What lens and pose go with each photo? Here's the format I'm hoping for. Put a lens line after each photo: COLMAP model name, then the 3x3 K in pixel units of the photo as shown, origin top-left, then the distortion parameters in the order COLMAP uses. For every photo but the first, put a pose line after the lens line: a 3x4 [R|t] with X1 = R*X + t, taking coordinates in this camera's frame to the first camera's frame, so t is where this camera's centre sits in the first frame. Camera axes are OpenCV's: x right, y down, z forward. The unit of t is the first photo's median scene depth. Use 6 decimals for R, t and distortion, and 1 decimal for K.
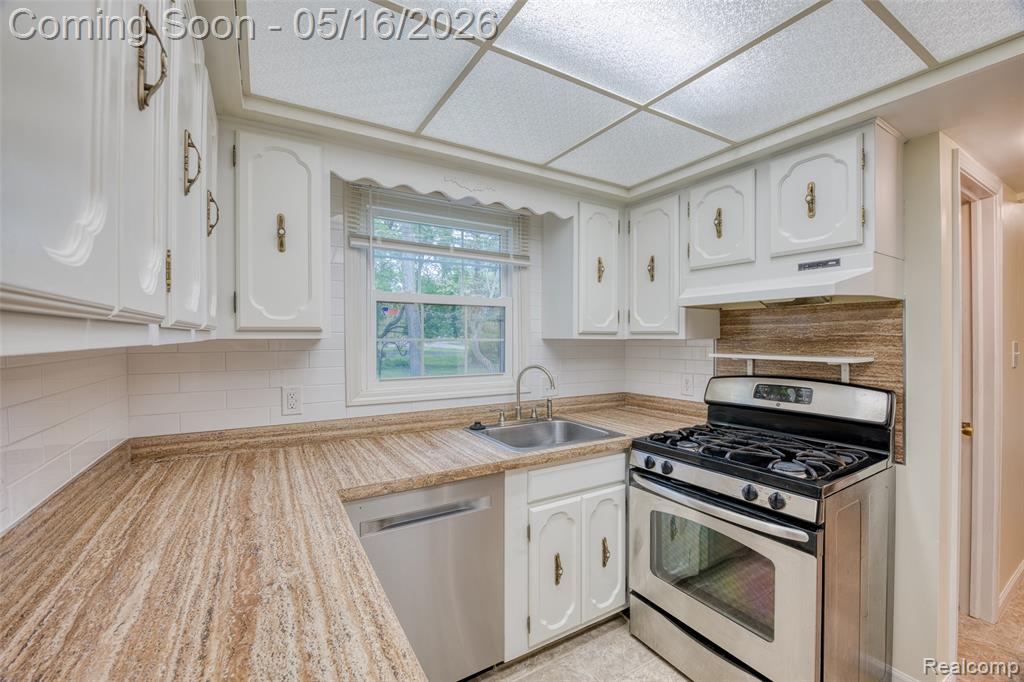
lens RADIAL K [[422.1, 0, 512.0], [0, 422.1, 341.0], [0, 0, 1]] dist [-0.024019, 0.000014]
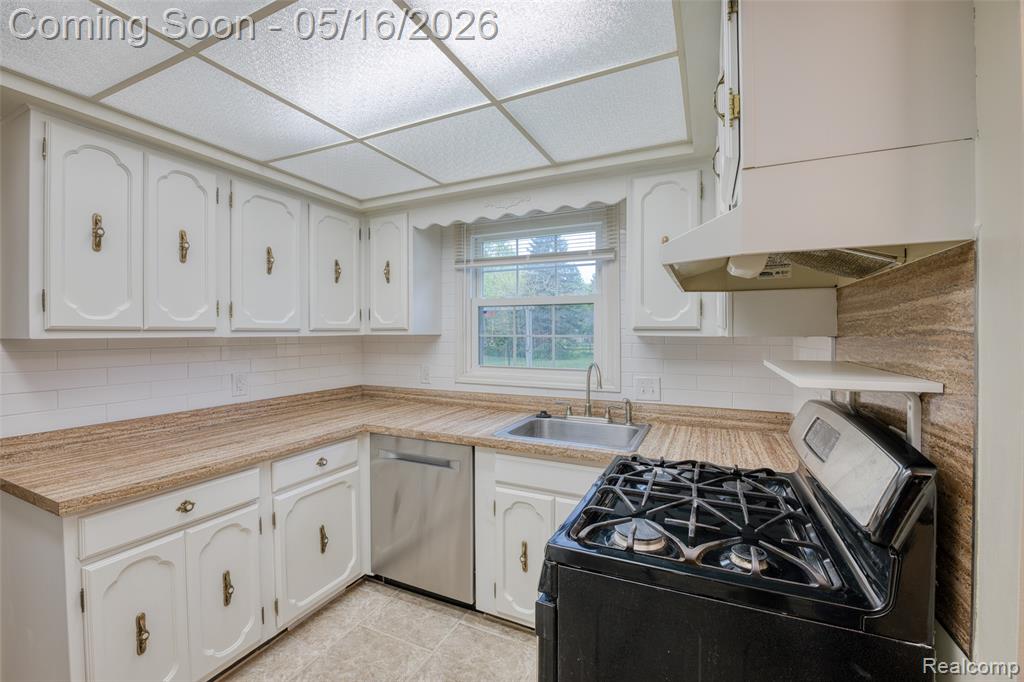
lens RADIAL K [[415.5, 0, 508.8], [0, 415.5, 336.8], [0, 0, 1]] dist [-0.022880, 0.000168]
pose [[0.560212, 0.006921, -0.828320, 0.858783], [-0.005903, 0.999973, 0.004363, -0.005845], [0.828328, 0.002445, 0.560238, 0.360331]]
